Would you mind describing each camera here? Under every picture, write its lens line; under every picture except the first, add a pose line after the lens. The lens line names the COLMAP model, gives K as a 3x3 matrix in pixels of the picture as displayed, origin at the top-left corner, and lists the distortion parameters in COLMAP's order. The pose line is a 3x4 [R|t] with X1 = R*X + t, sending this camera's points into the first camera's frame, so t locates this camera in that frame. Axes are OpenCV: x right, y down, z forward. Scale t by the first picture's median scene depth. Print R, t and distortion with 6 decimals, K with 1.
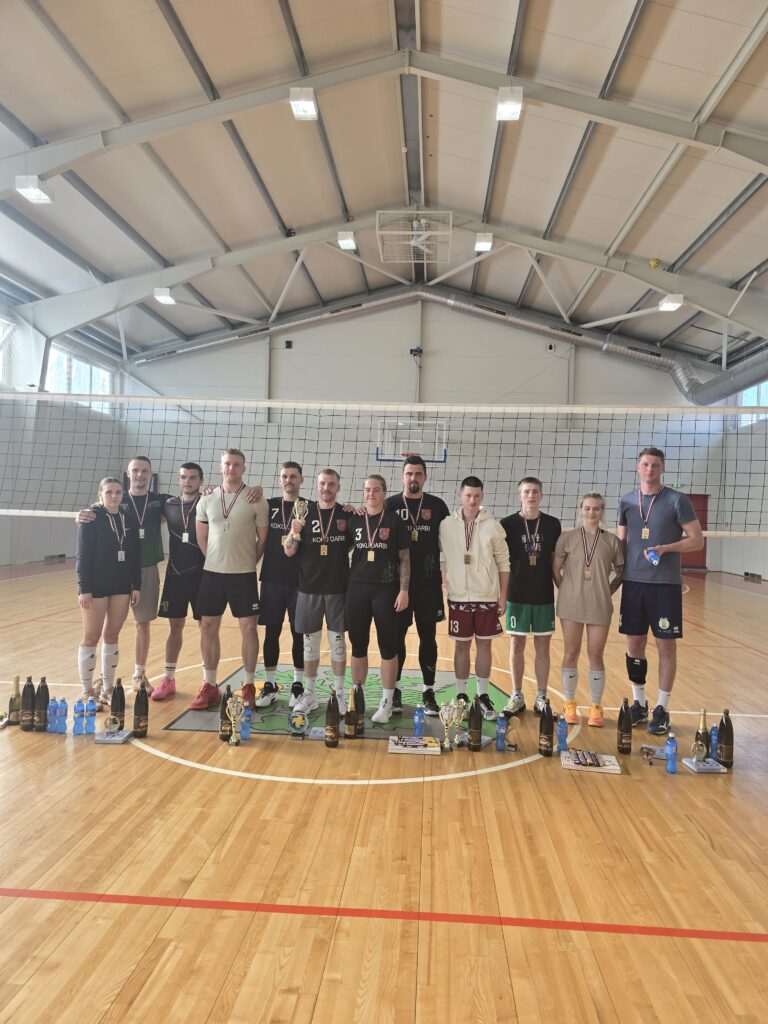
lens RADIAL K [[679.4, 0, 384.0], [0, 679.4, 512.0], [0, 0, 1]] dist [0.053527, -0.051591]
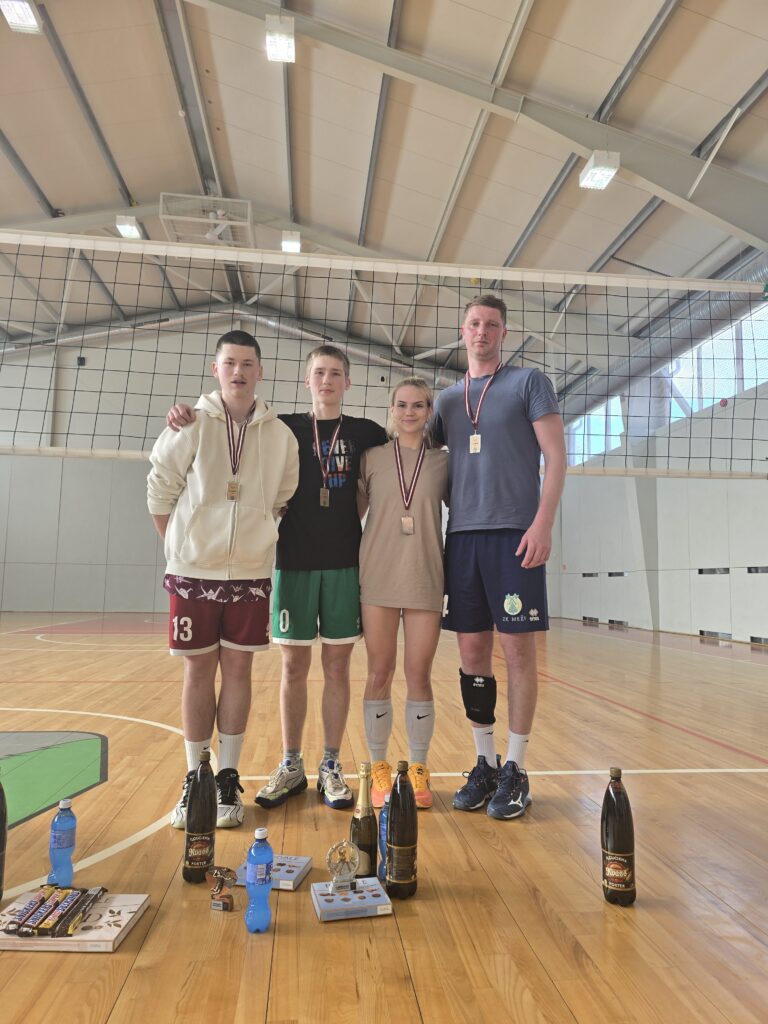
lens RADIAL K [[679.4, 0, 384.0], [0, 679.4, 512.0], [0, 0, 1]] dist [0.053527, -0.051591]
pose [[0.984068, 0.007609, 0.177628, 0.099137], [0.010708, 0.994734, -0.101933, 0.040976], [-0.177469, 0.102212, 0.978804, 0.132032]]
